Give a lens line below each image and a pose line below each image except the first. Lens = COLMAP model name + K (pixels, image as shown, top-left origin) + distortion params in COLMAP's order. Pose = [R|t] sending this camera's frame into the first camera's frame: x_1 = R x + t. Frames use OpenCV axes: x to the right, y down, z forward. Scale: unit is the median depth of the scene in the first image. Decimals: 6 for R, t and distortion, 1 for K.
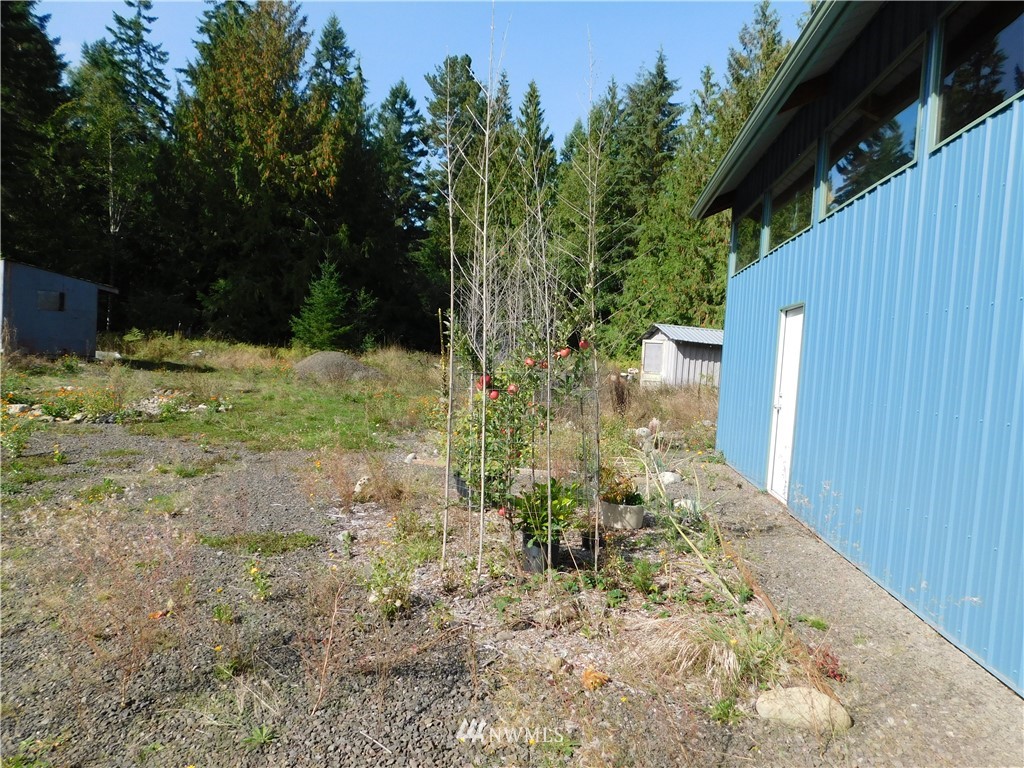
lens RADIAL K [[695.8, 0, 513.3], [0, 695.8, 373.1], [0, 0, 1]] dist [-0.034957, 0.024997]
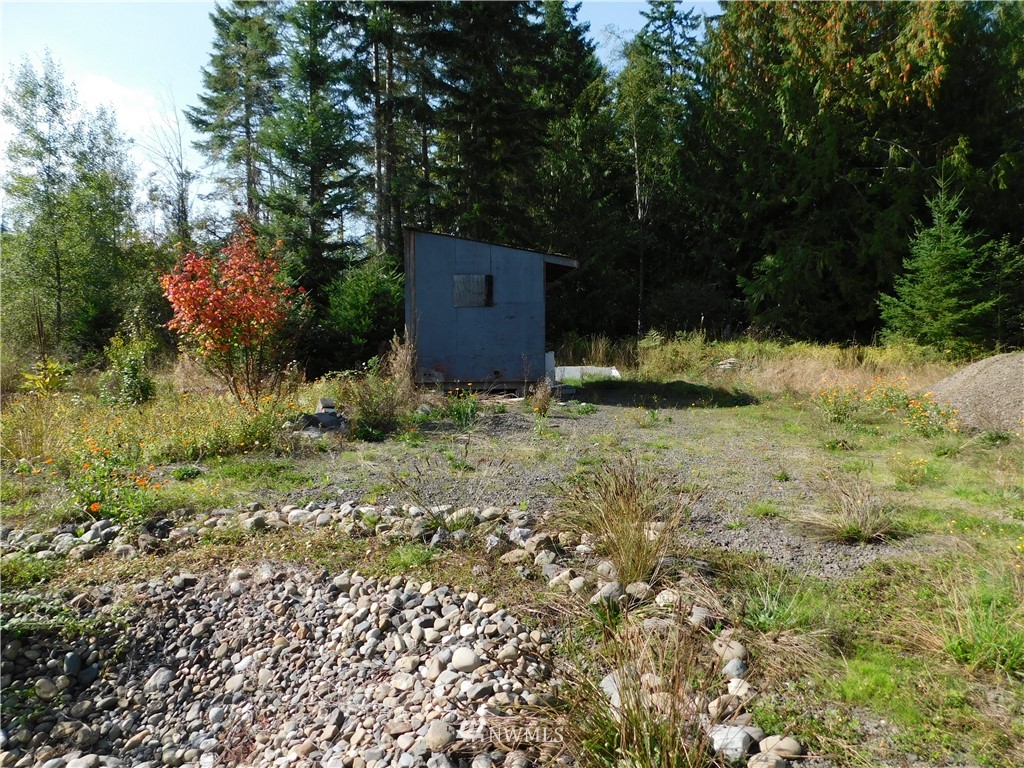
lens RADIAL K [[695.8, 0, 511.7], [0, 695.8, 374.5], [0, 0, 1]] dist [-0.034957, 0.024997]
pose [[0.721568, -0.022998, -0.691962, -0.115766], [0.027450, 0.999613, -0.004599, -0.014277], [0.691799, -0.015676, 0.721920, 0.285586]]
